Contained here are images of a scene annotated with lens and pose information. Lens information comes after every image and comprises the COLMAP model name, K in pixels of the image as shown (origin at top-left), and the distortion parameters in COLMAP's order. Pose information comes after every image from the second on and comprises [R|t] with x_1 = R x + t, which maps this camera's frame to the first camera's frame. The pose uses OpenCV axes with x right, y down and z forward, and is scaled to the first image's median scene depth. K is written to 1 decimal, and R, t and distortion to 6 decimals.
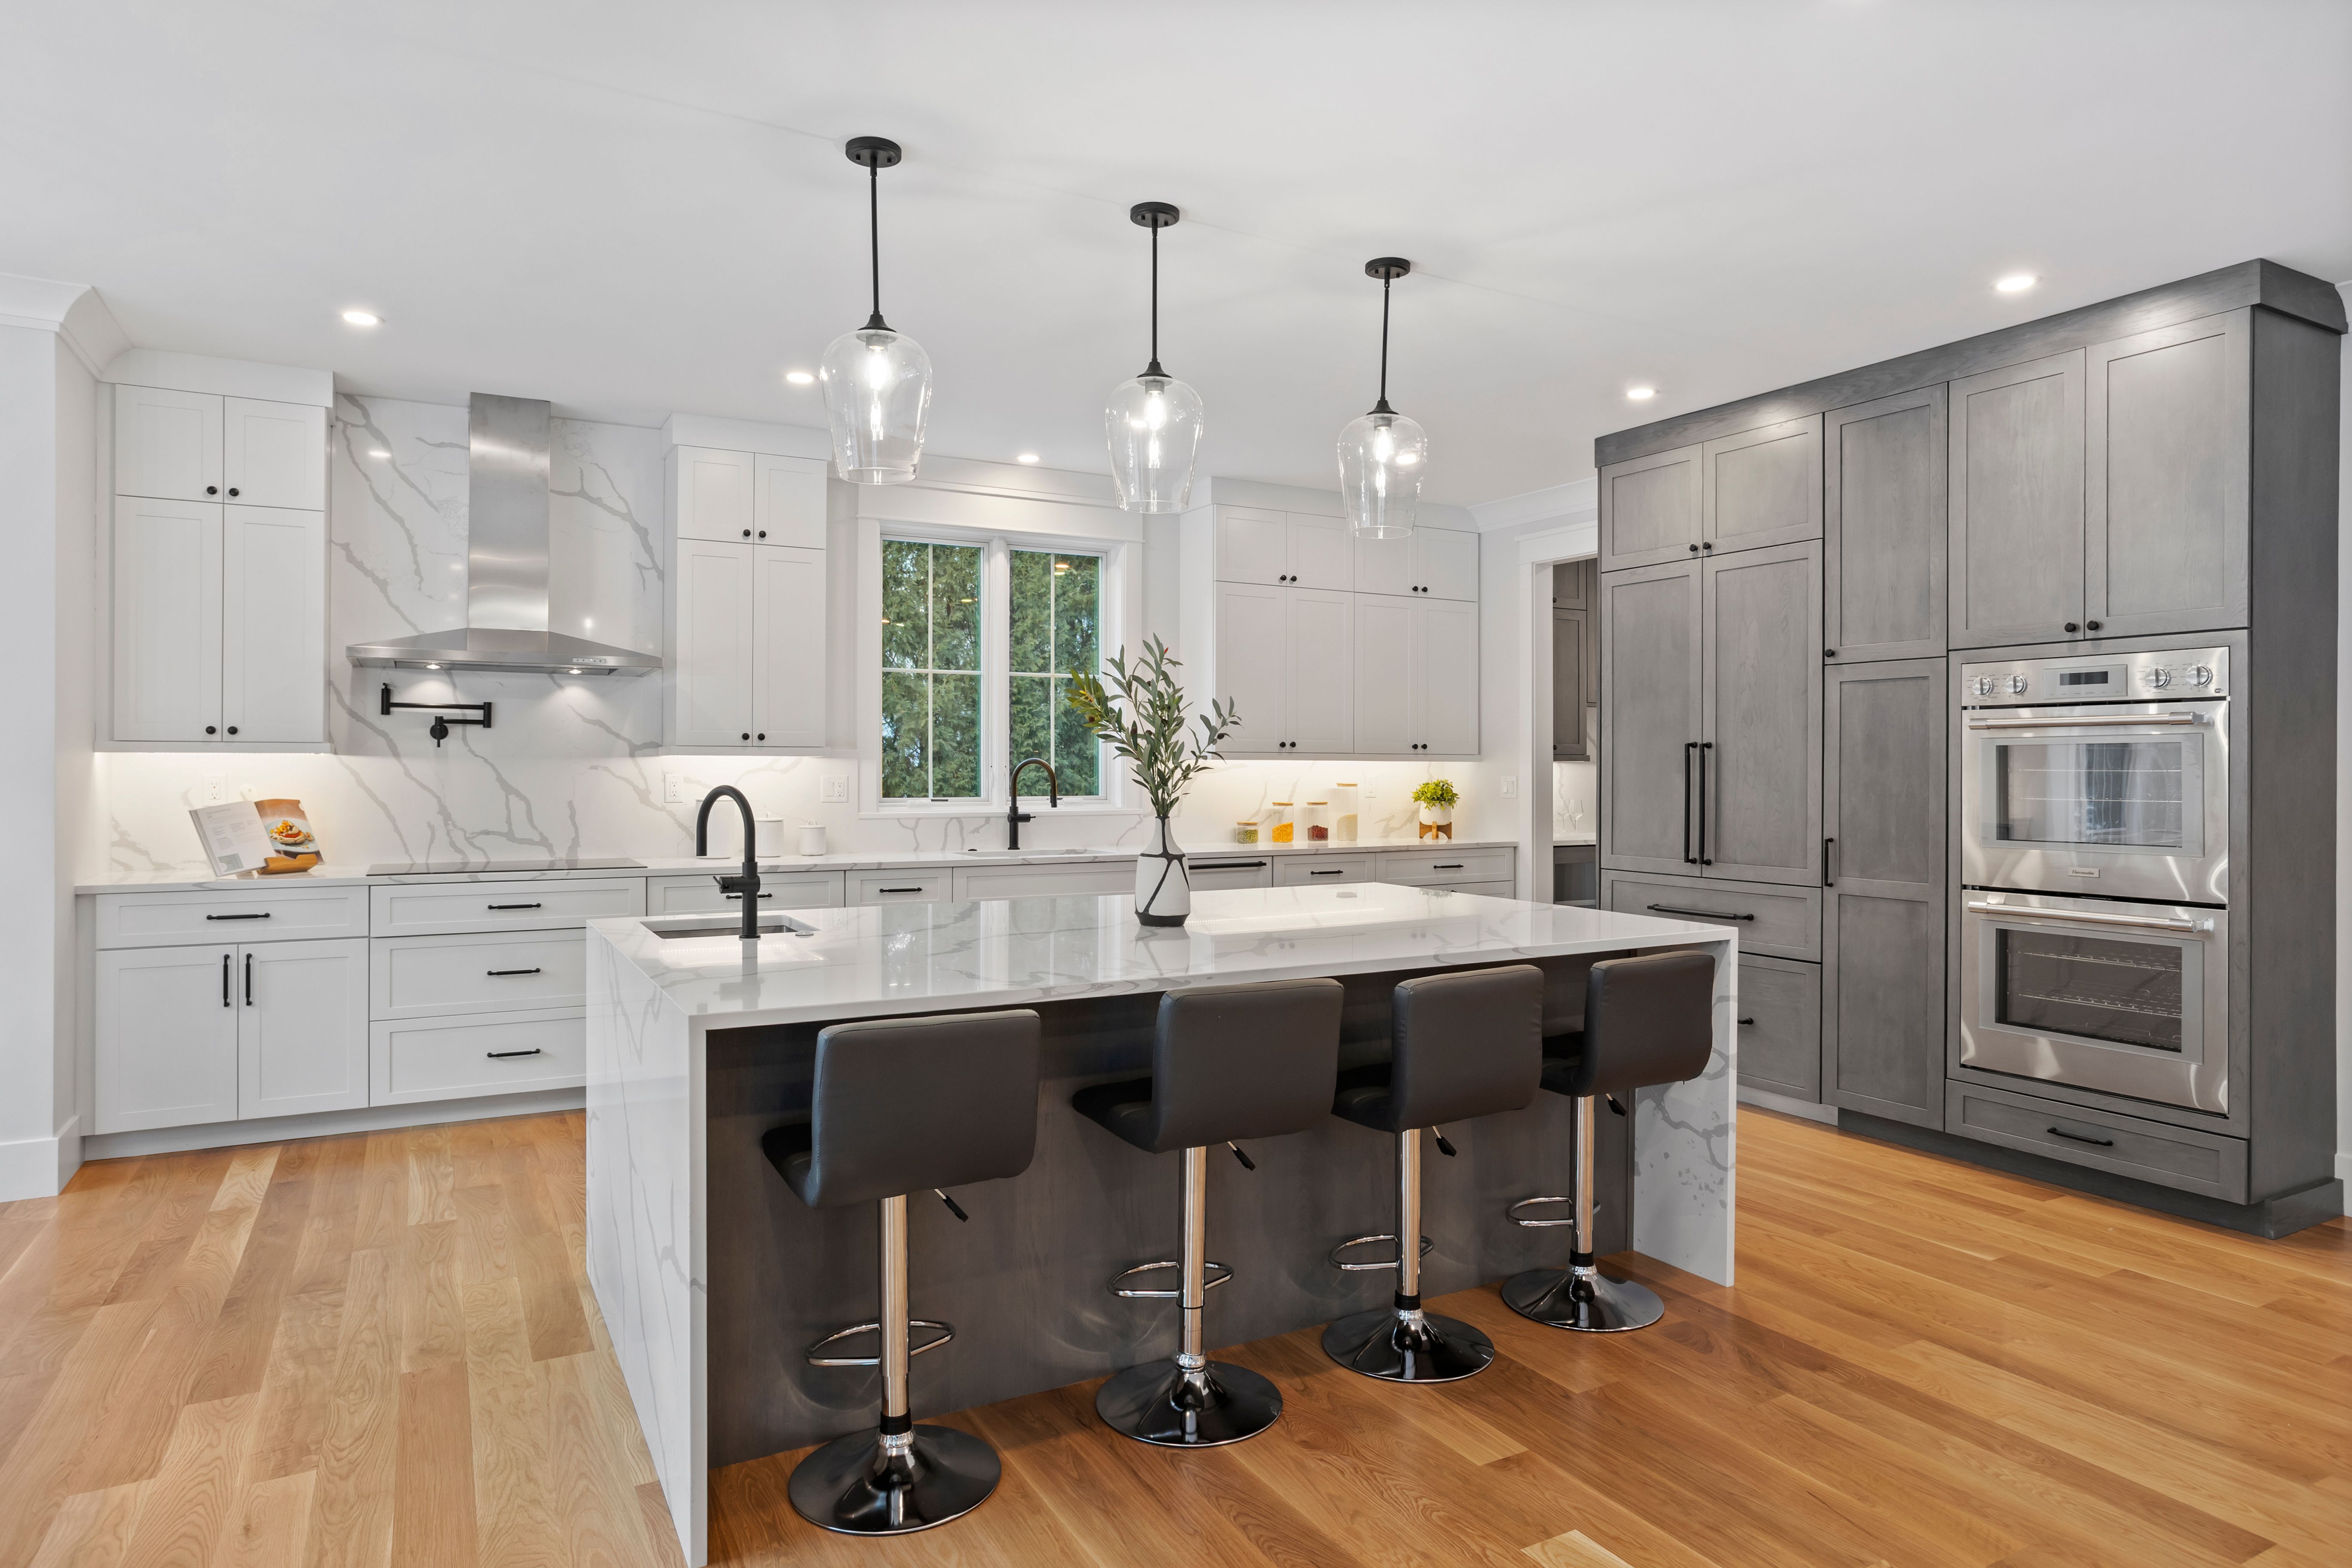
lens RADIAL K [[1375.5, 0, 1165.6], [0, 1375.5, 778.0], [0, 0, 1]] dist [-0.017335, 0.003234]
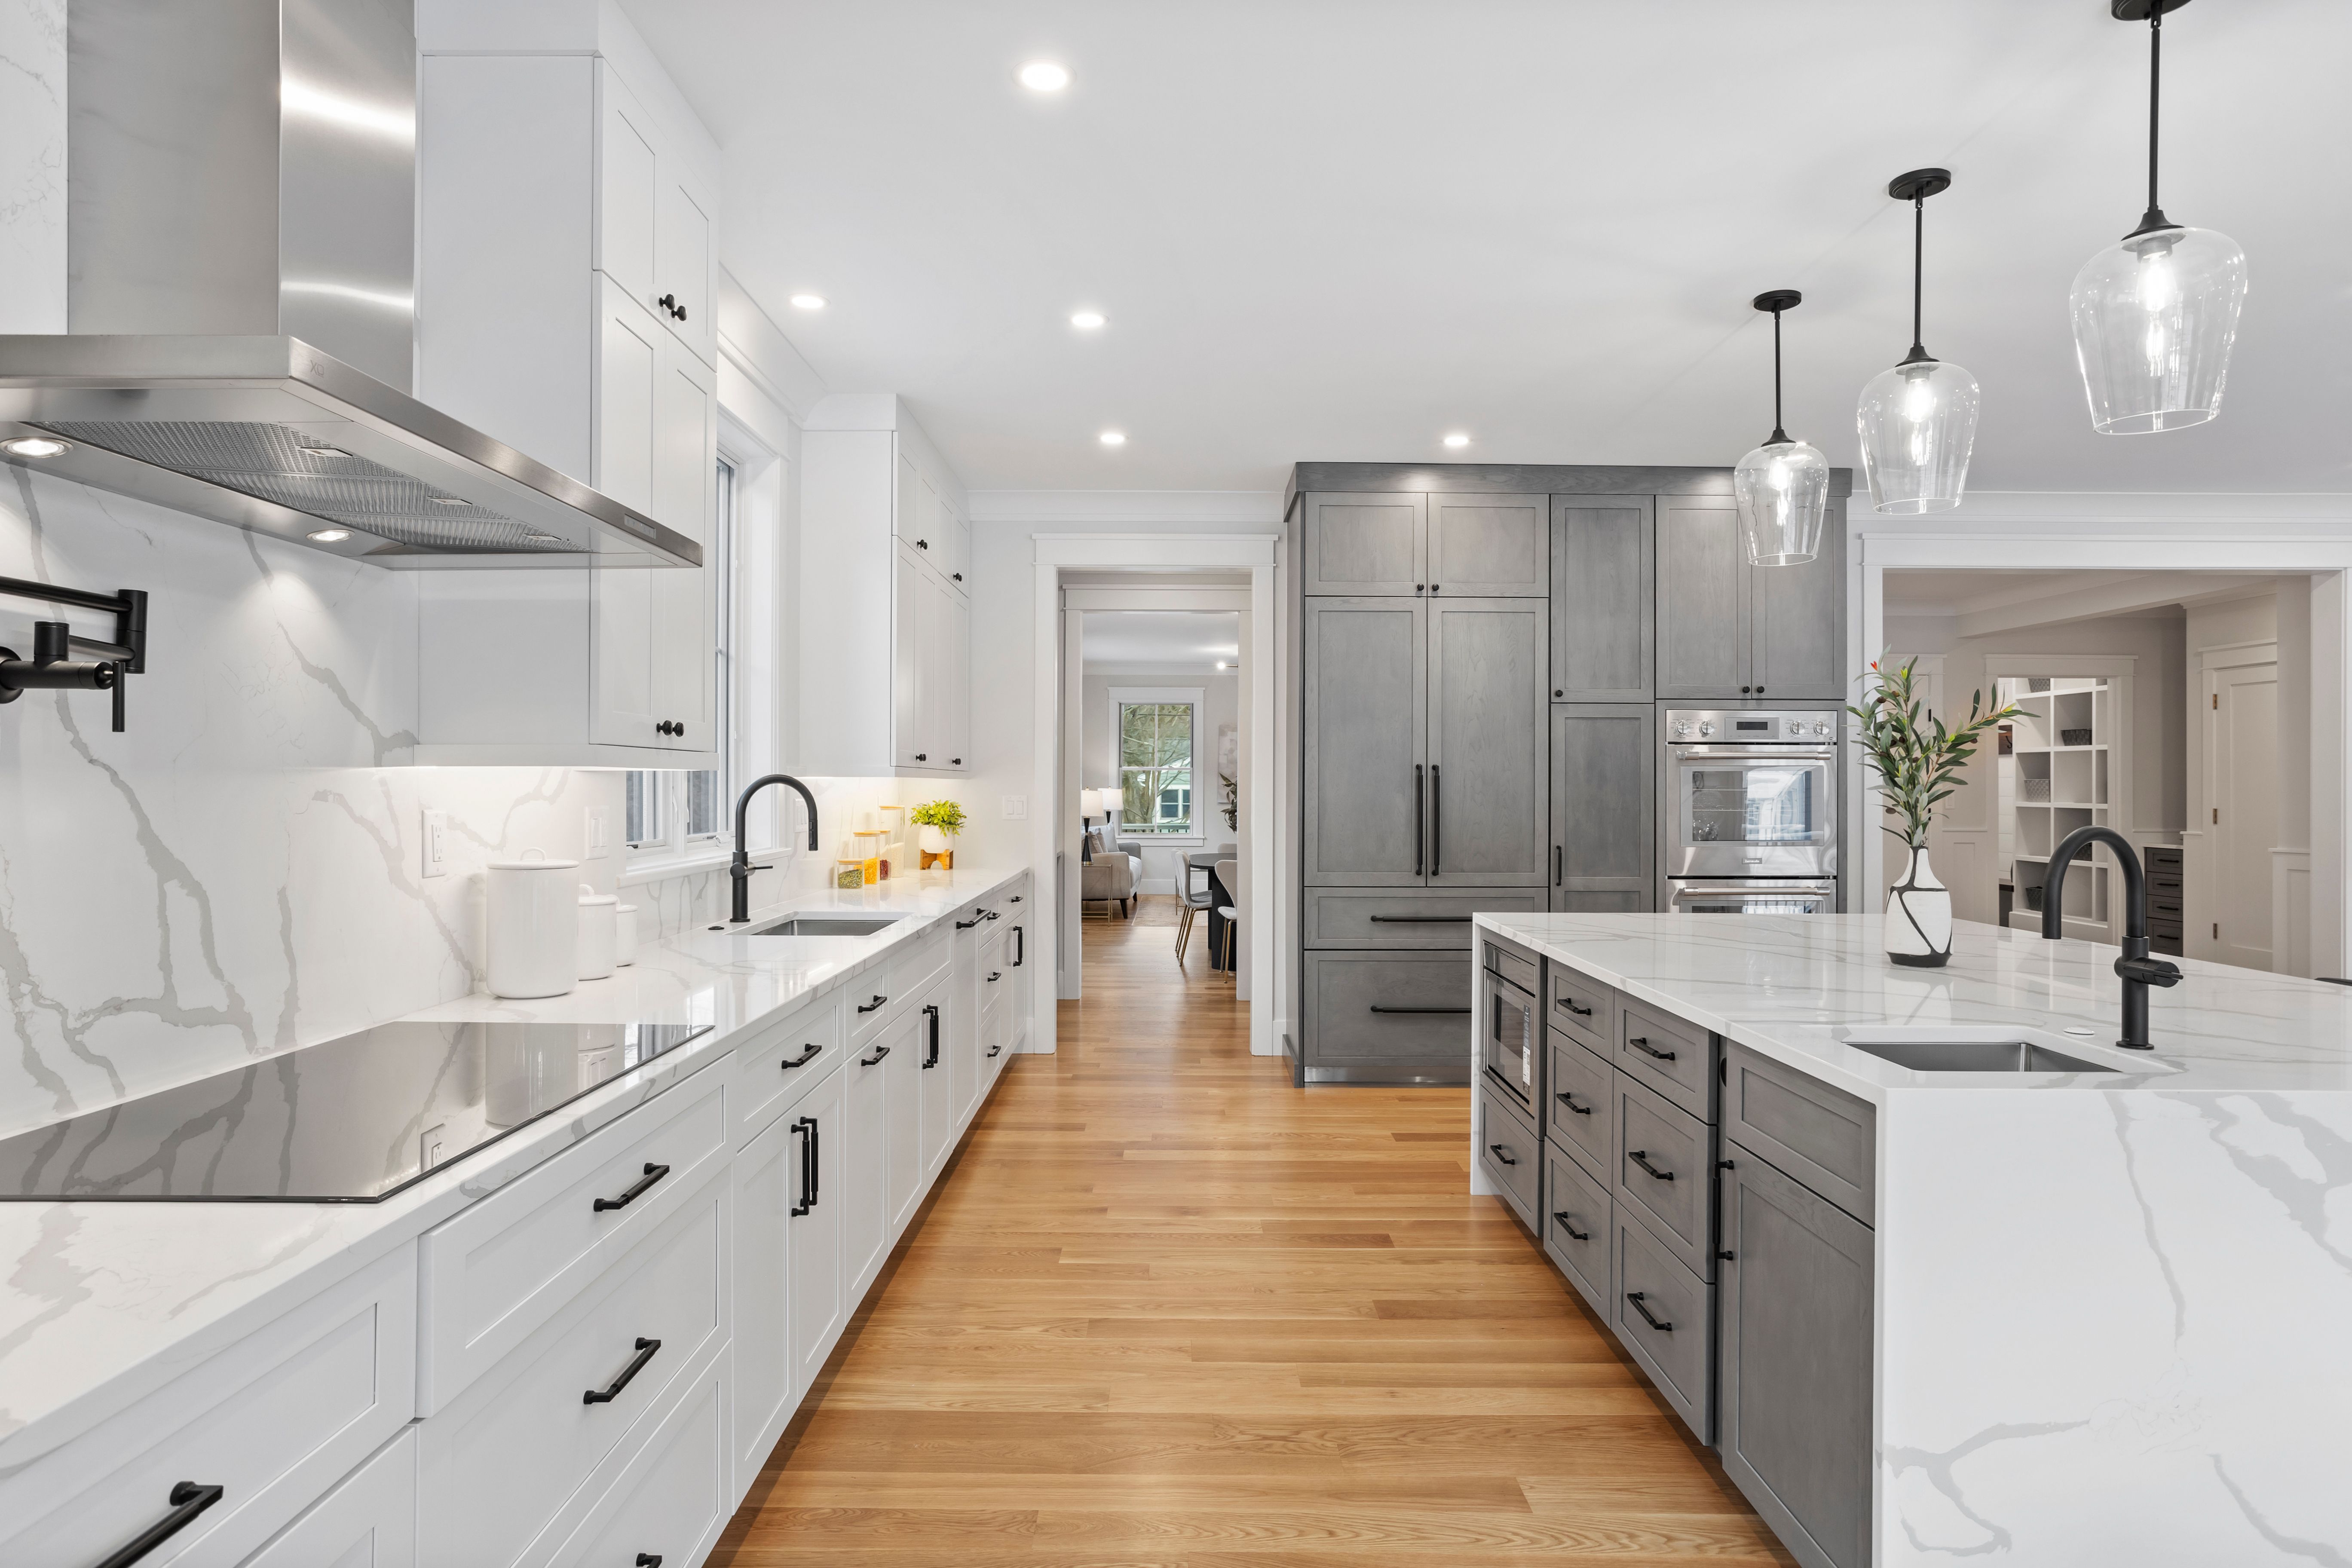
lens RADIAL K [[1375.5, 0, 1184.7], [0, 1375.5, 768.4], [0, 0, 1]] dist [-0.017335, 0.003234]
pose [[0.467476, 0.008867, 0.883961, -0.676586], [0.004232, 0.999916, -0.012268, -0.010036], [-0.883996, 0.009476, 0.467399, 0.655971]]
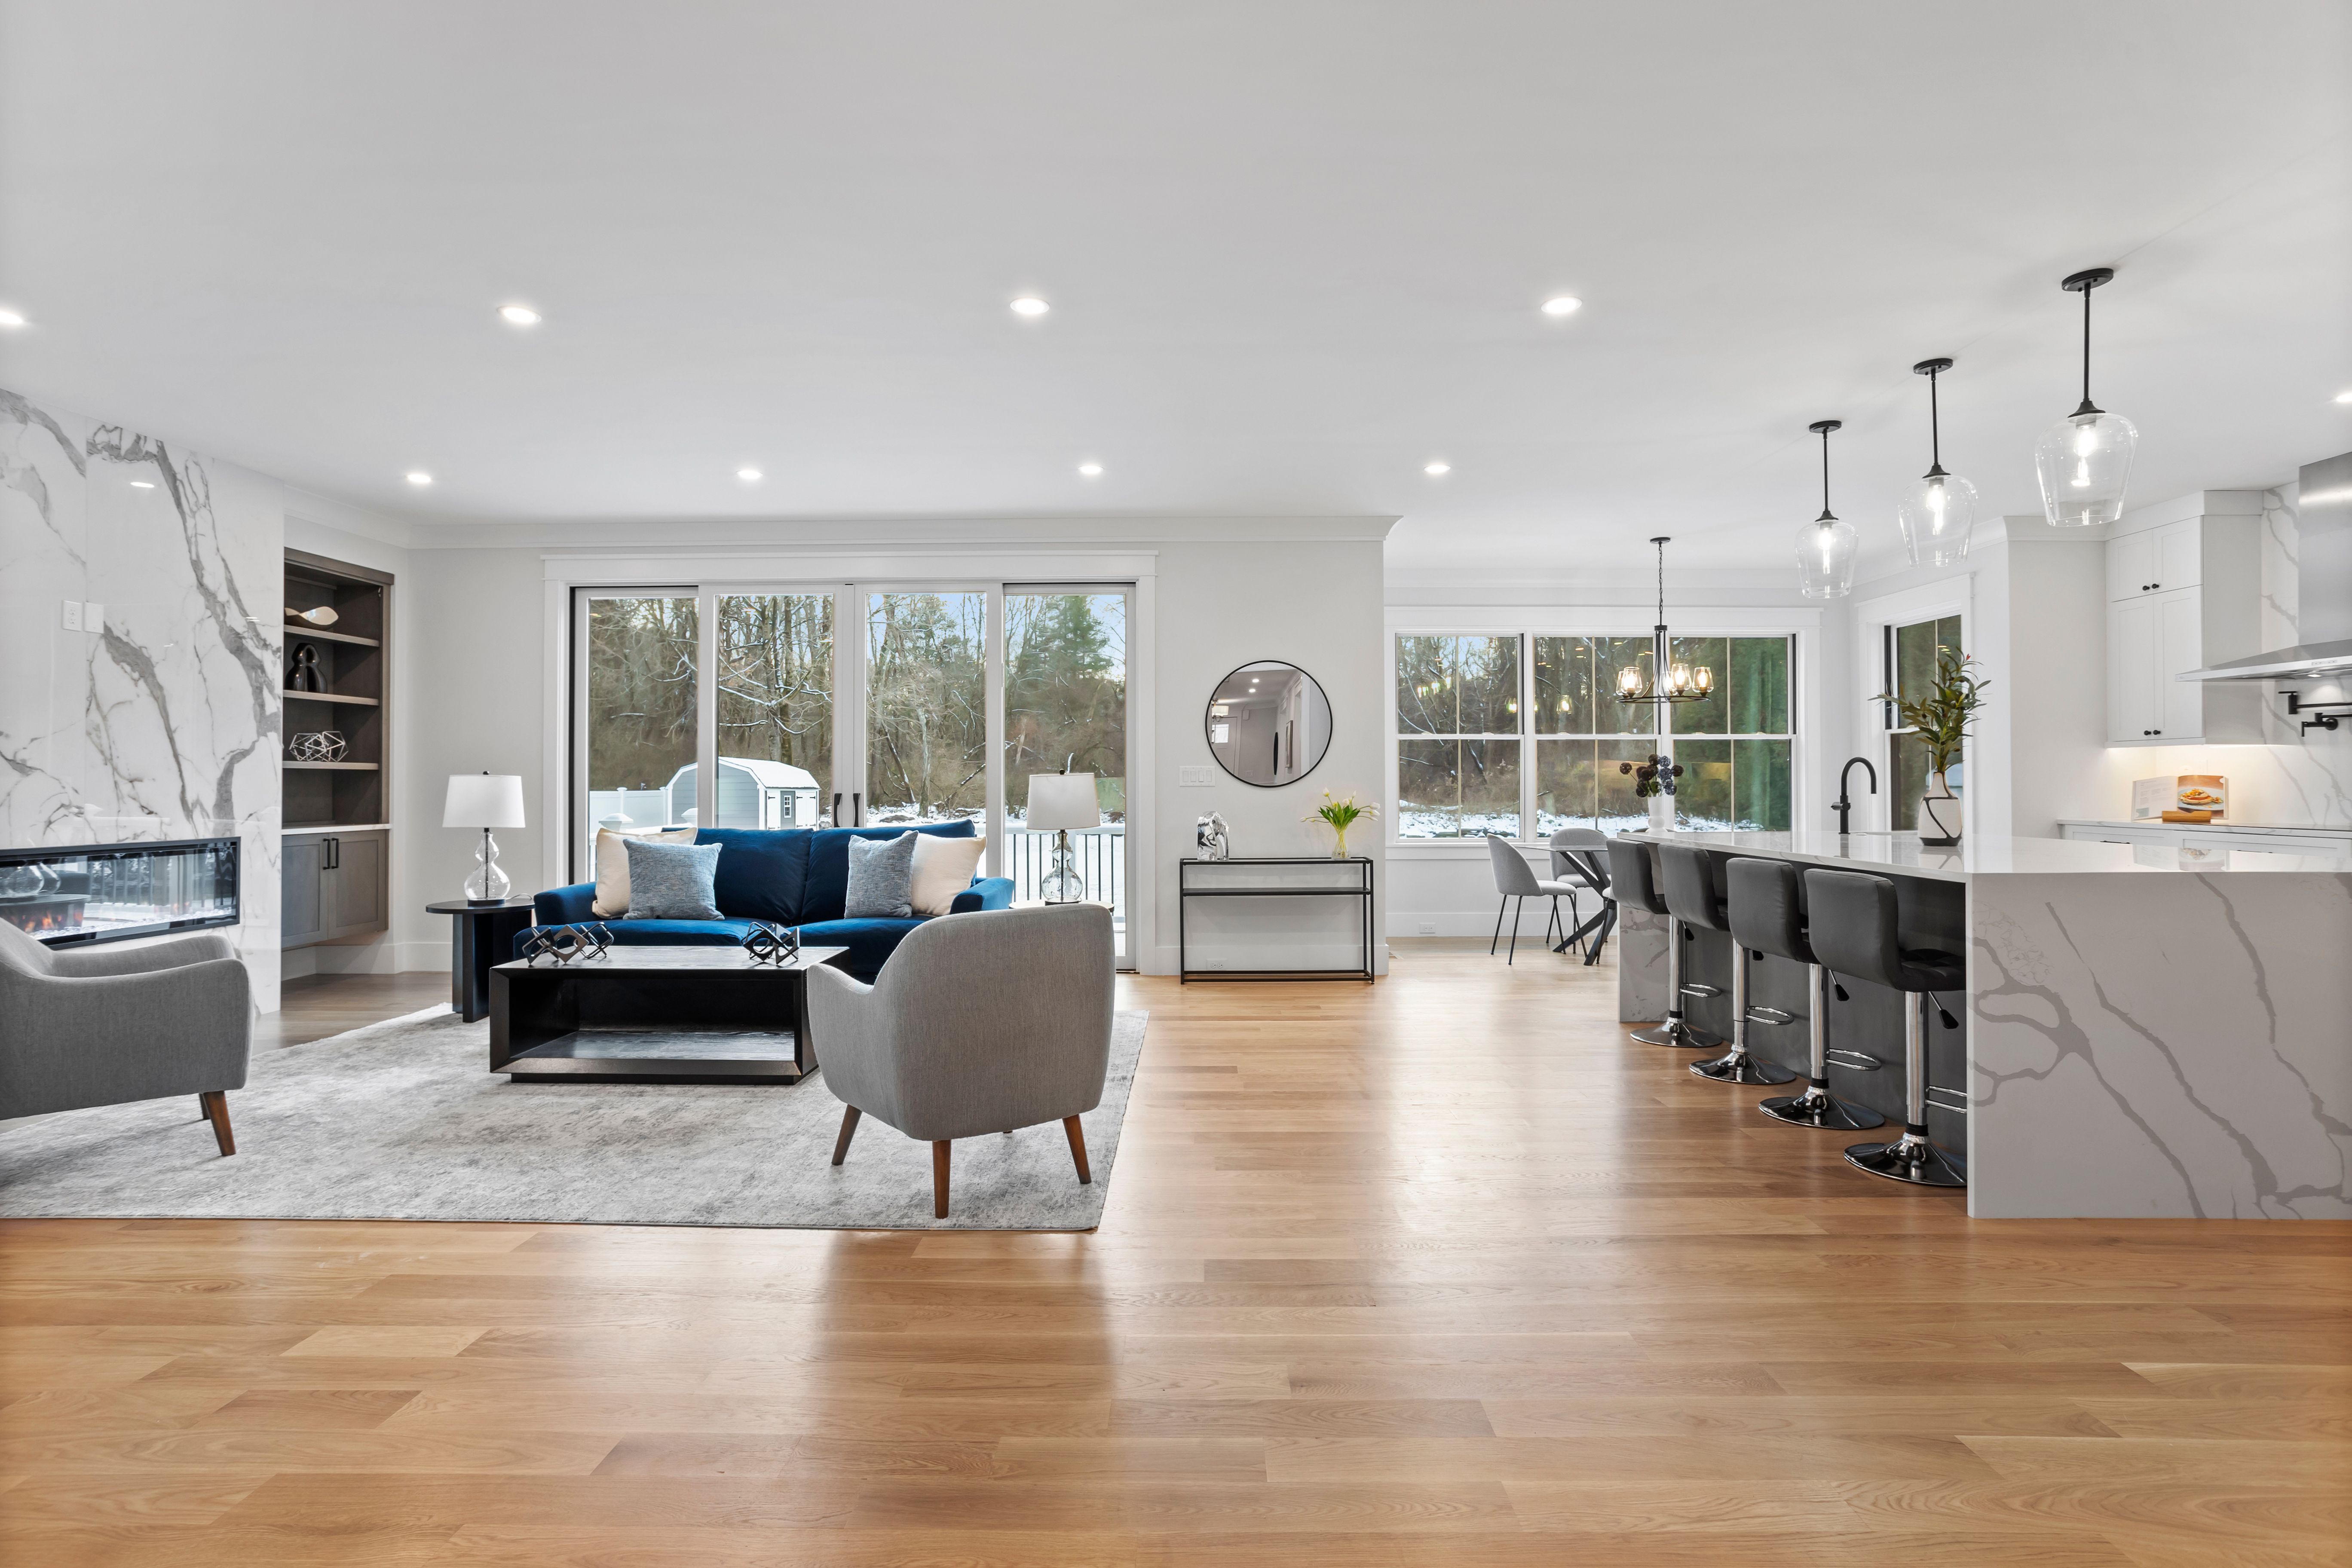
lens RADIAL K [[1151.9, 0, 1180.3], [0, 1151.9, 767.3], [0, 0, 1]] dist [-0.031468, 0.017831]
pose [[-0.491552, -0.012881, -0.870753, 0.956011], [-0.007848, 0.999916, -0.010362, 0.027306], [0.870813, 0.001740, -0.491611, 0.586757]]
